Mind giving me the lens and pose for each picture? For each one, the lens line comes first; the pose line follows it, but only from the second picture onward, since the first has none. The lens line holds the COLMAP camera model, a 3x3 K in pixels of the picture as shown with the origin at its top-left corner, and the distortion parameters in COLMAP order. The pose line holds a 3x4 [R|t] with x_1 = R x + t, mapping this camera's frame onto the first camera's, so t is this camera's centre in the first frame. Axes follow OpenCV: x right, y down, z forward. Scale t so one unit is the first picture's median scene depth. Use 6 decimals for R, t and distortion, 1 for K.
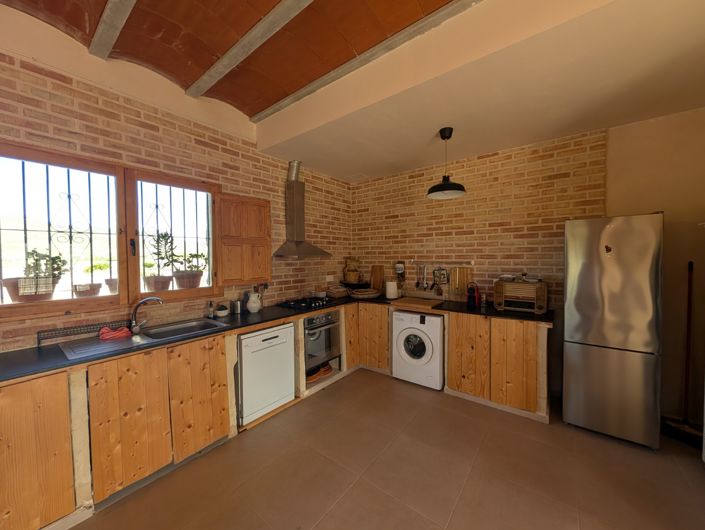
lens RADIAL K [[269.8, 0, 353.6], [0, 269.8, 259.4], [0, 0, 1]] dist [-0.000683, 0.000053]
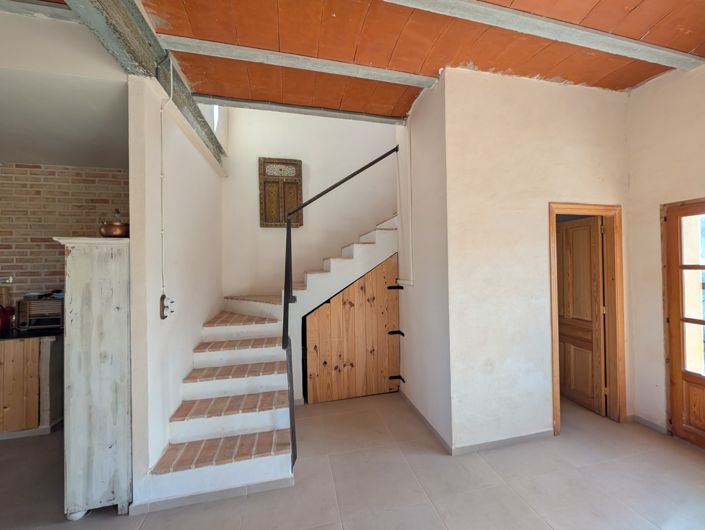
lens RADIAL K [[269.8, 0, 354.0], [0, 269.8, 257.5], [0, 0, 1]] dist [-0.000683, 0.000053]
pose [[0.642786, 0.011538, 0.765959, 0.520437], [0.018721, 0.999351, -0.030765, -0.017046], [-0.765817, 0.034115, 0.642153, -0.470769]]
